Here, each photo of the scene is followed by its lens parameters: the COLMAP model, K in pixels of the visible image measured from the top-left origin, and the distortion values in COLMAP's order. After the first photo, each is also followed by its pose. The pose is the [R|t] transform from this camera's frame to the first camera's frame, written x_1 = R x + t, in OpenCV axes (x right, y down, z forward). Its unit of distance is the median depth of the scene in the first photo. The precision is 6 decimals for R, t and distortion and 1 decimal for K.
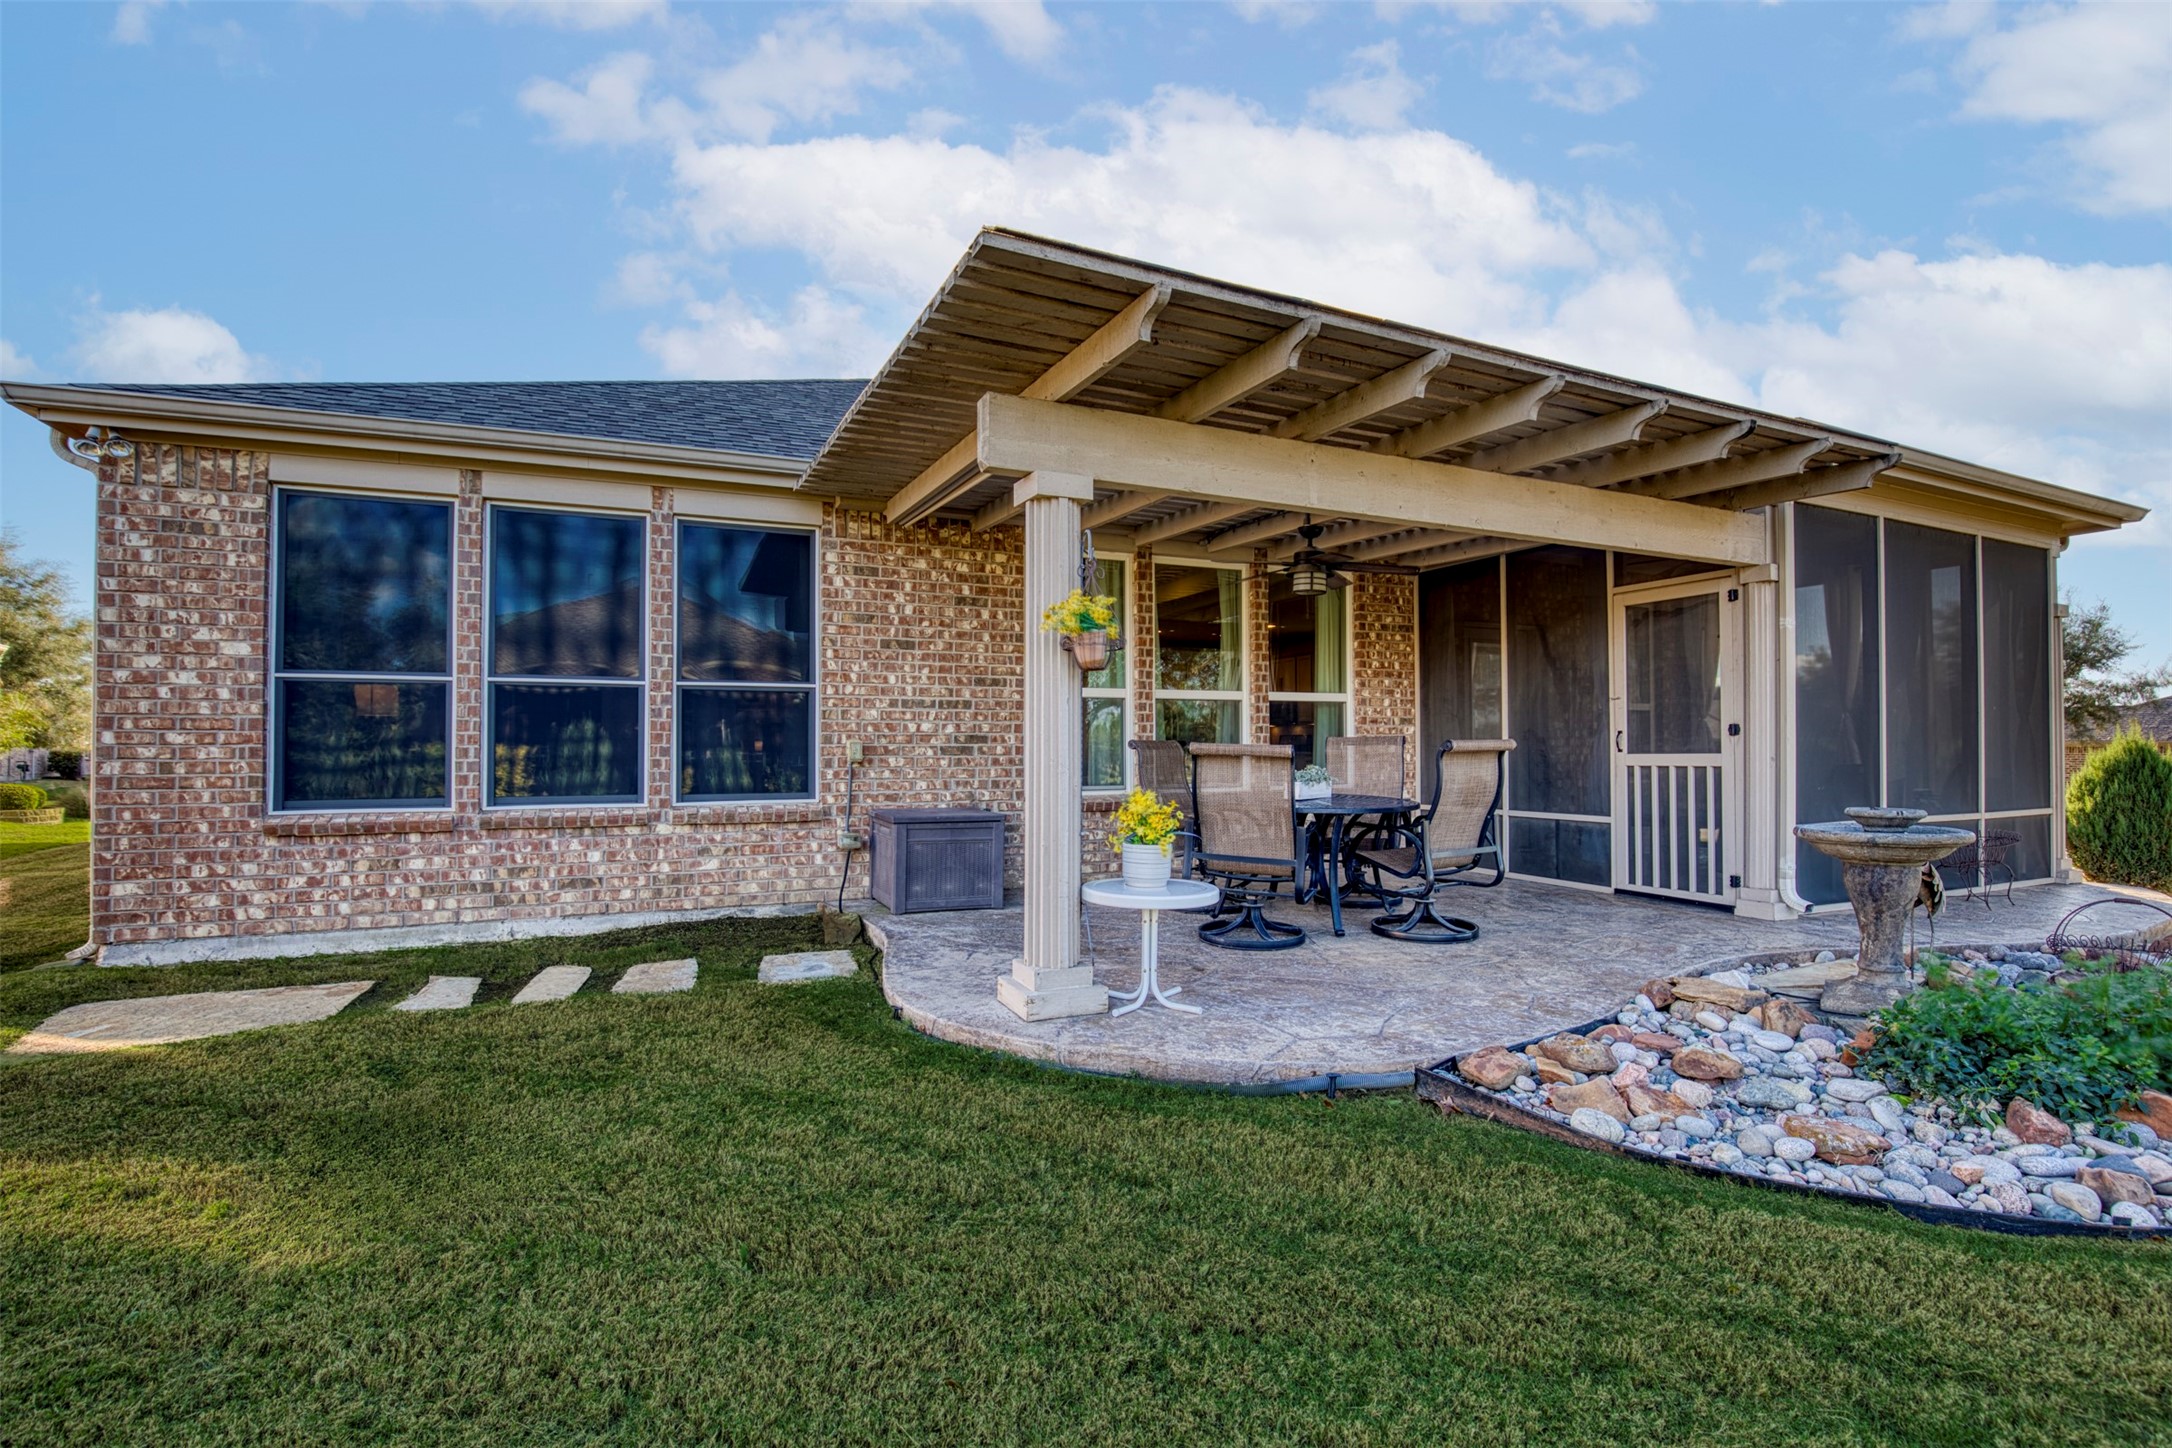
lens RADIAL K [[995.0, 0, 1087.9], [0, 995.0, 730.7], [0, 0, 1]] dist [-0.019575, 0.001377]
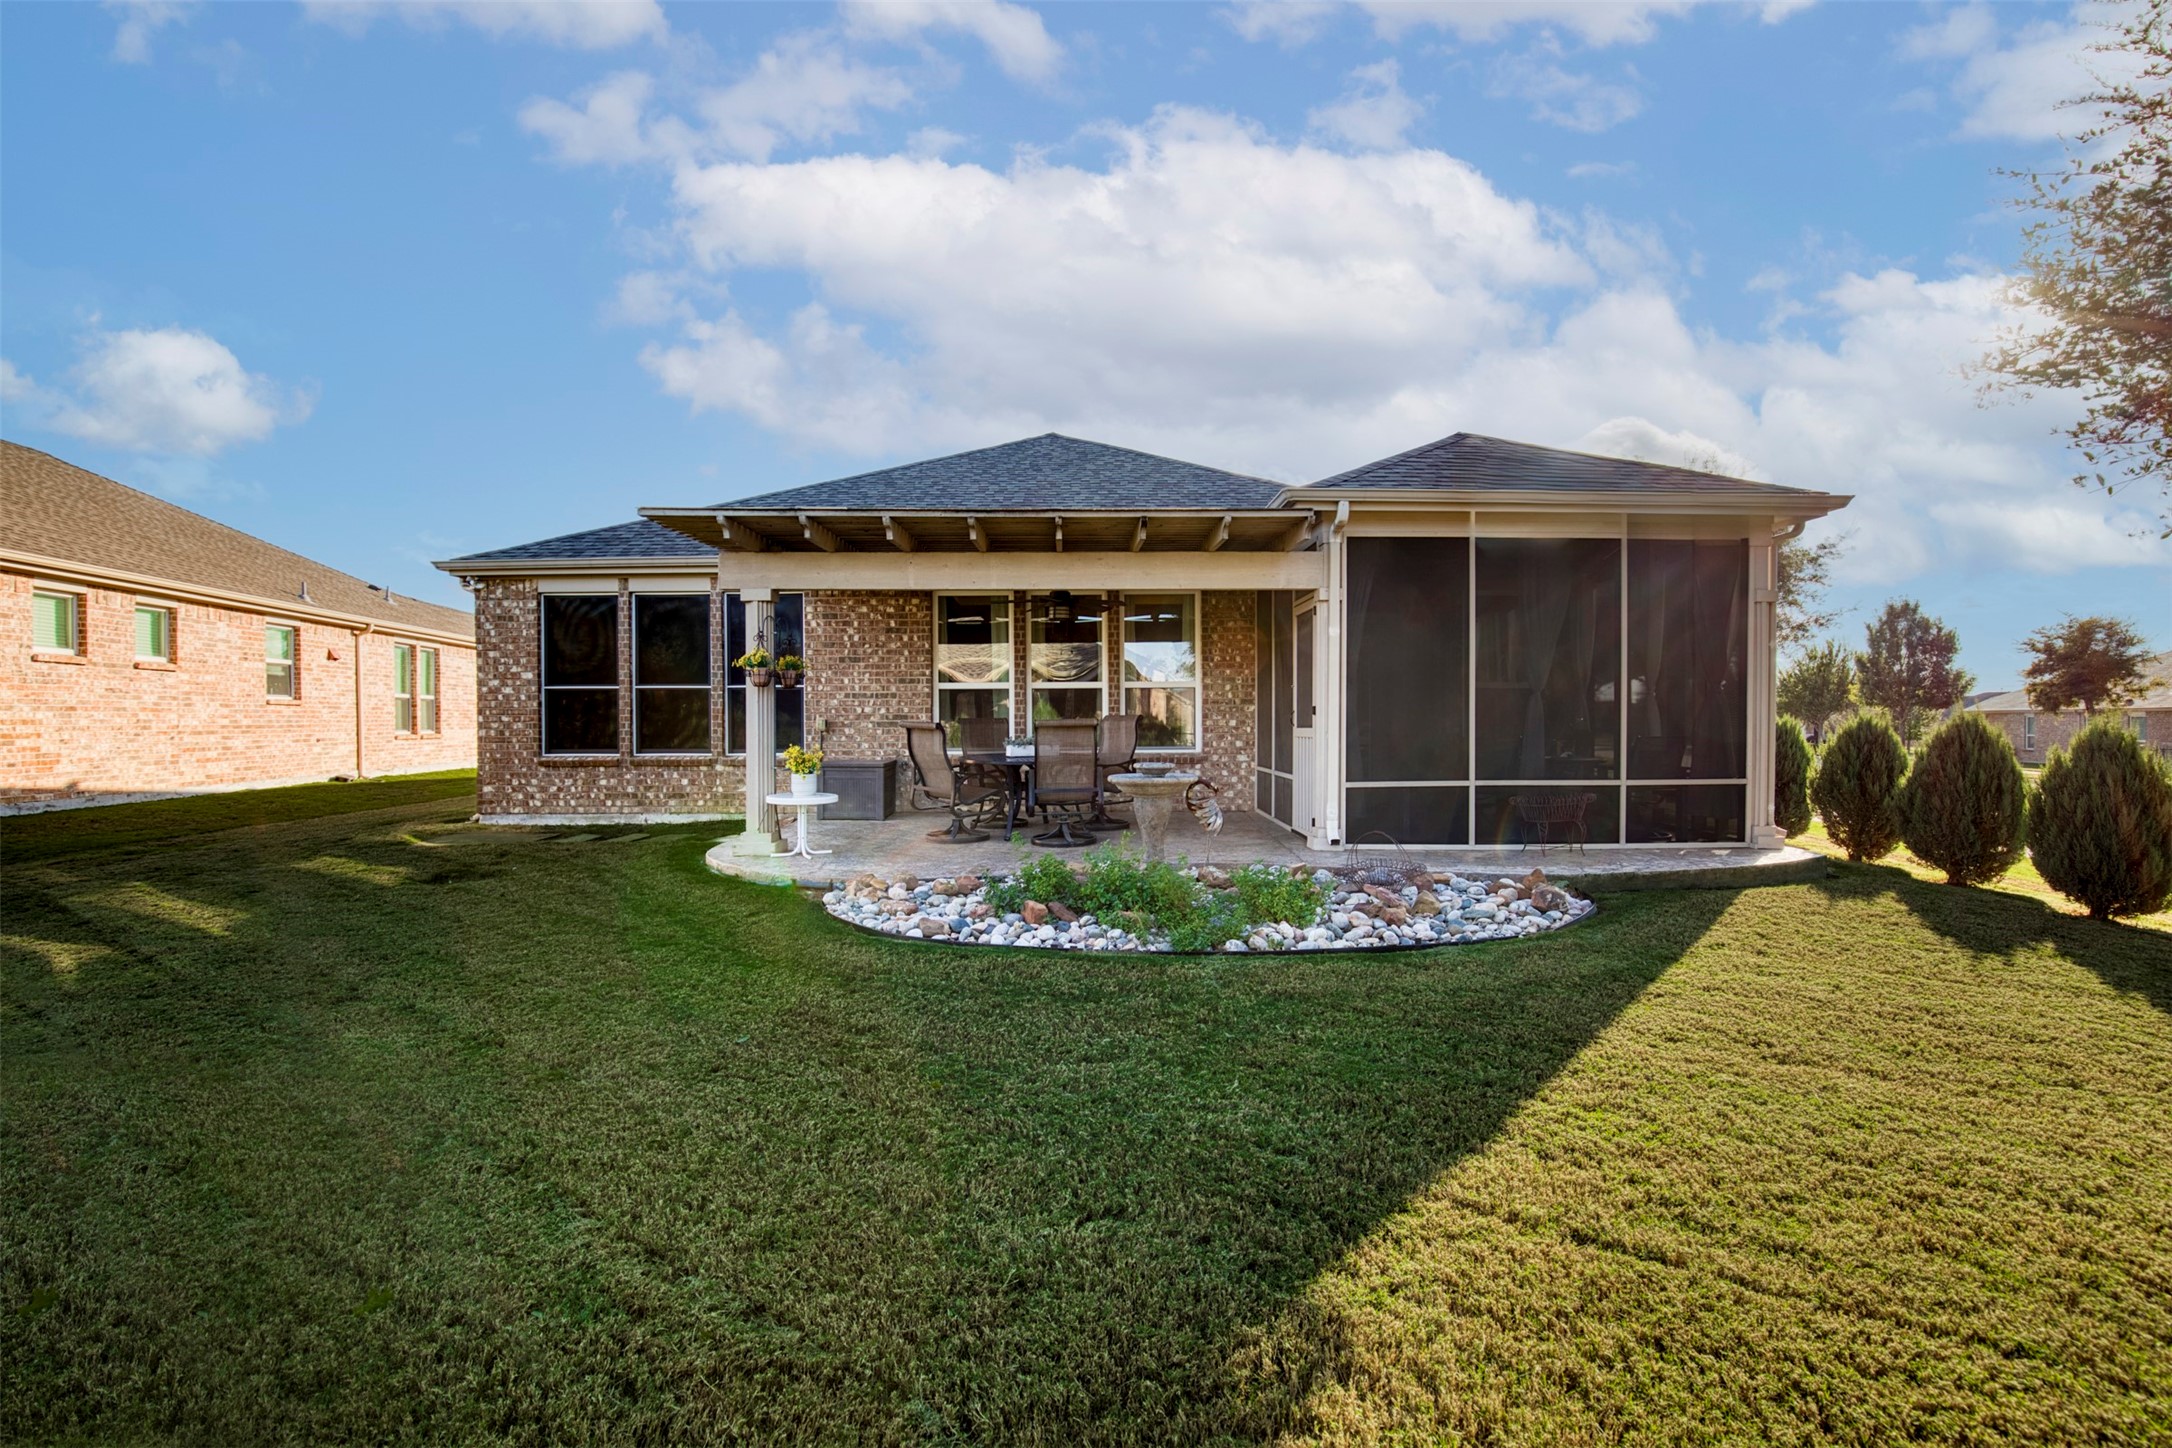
lens RADIAL K [[995.0, 0, 1105.2], [0, 995.0, 726.8], [0, 0, 1]] dist [-0.019575, 0.001377]
pose [[0.915905, 0.003145, -0.401384, 0.894151], [0.008512, 0.999592, 0.027256, -0.017943], [0.401306, -0.028380, 0.915504, -0.349982]]
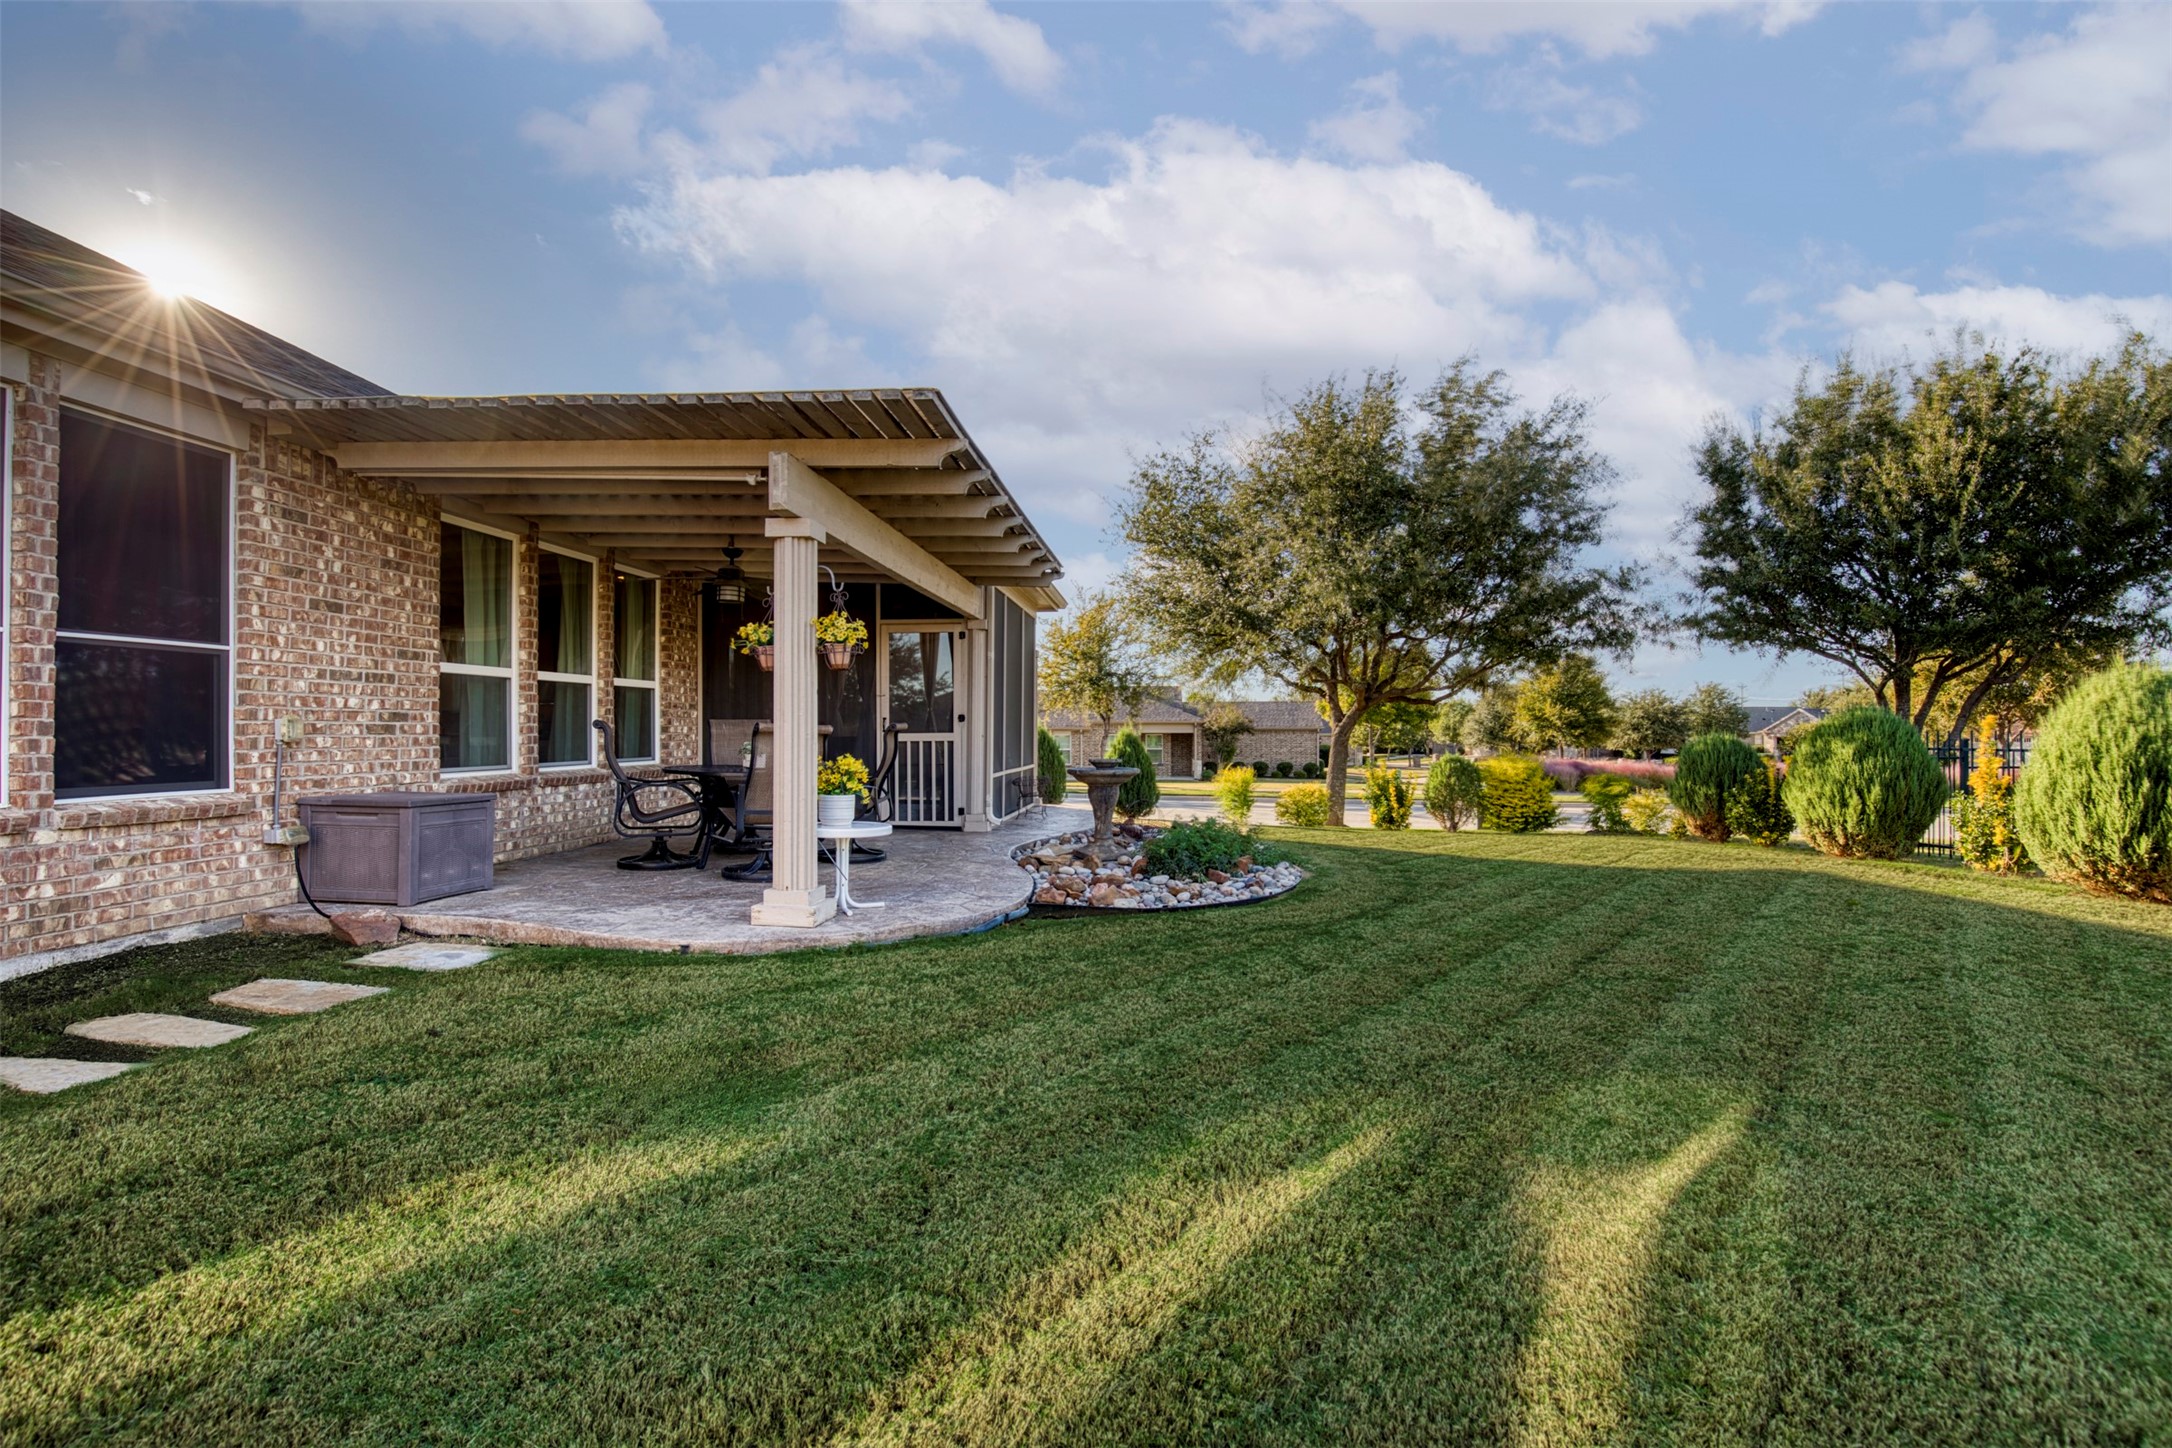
lens RADIAL K [[995.0, 0, 1074.7], [0, 995.0, 728.8], [0, 0, 1]] dist [-0.019575, 0.001377]
pose [[0.505779, 0.004454, 0.862652, -0.628369], [-0.018203, 0.999819, 0.005510, 0.003436], [-0.862471, -0.018490, 0.505768, 0.005502]]
